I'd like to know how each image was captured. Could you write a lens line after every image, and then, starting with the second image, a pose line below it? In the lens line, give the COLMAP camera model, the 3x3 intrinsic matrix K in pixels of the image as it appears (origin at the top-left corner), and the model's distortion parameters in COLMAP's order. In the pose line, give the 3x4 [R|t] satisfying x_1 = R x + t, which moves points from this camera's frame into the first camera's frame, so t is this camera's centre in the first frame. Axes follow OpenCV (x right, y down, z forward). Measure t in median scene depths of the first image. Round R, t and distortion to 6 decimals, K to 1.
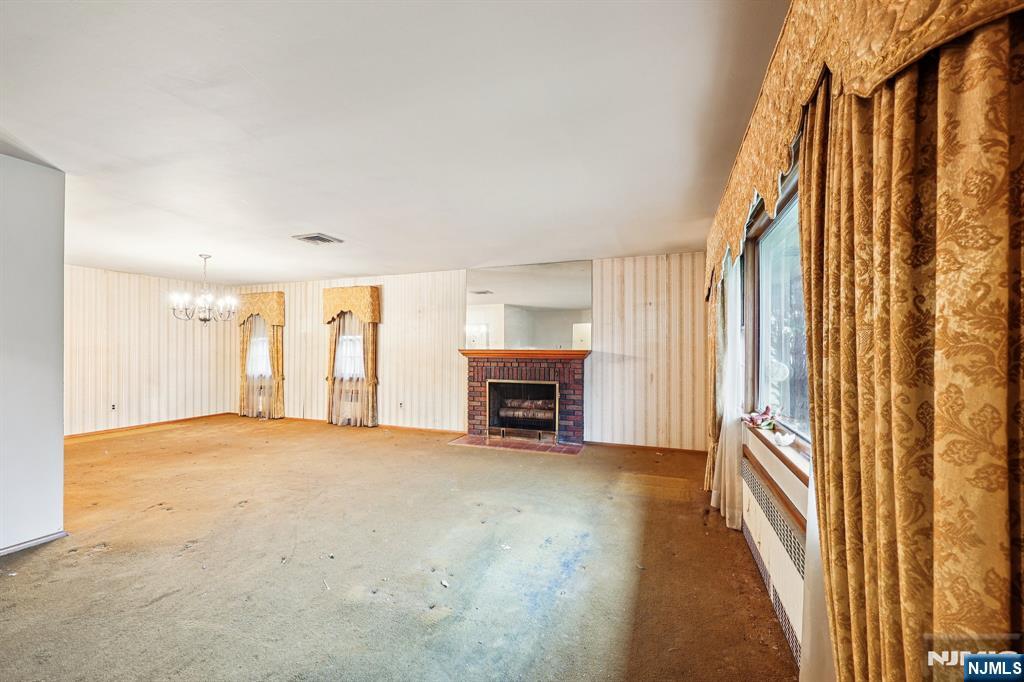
lens RADIAL K [[417.9, 0, 499.4], [0, 417.9, 345.9], [0, 0, 1]] dist [0.004110, -0.000153]
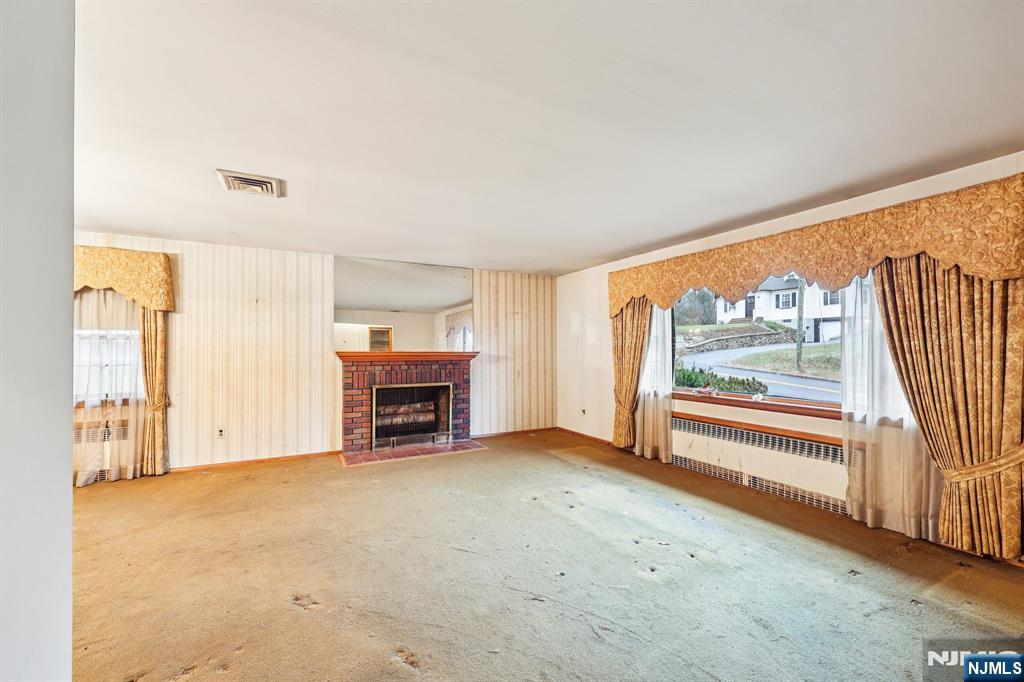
lens RADIAL K [[417.9, 0, 510.8], [0, 417.9, 343.1], [0, 0, 1]] dist [0.004110, -0.000153]
pose [[0.647346, 0.009236, 0.762141, -0.500699], [-0.003291, 0.999951, -0.009322, -0.002283], [-0.762189, 0.003526, 0.647344, 0.200473]]
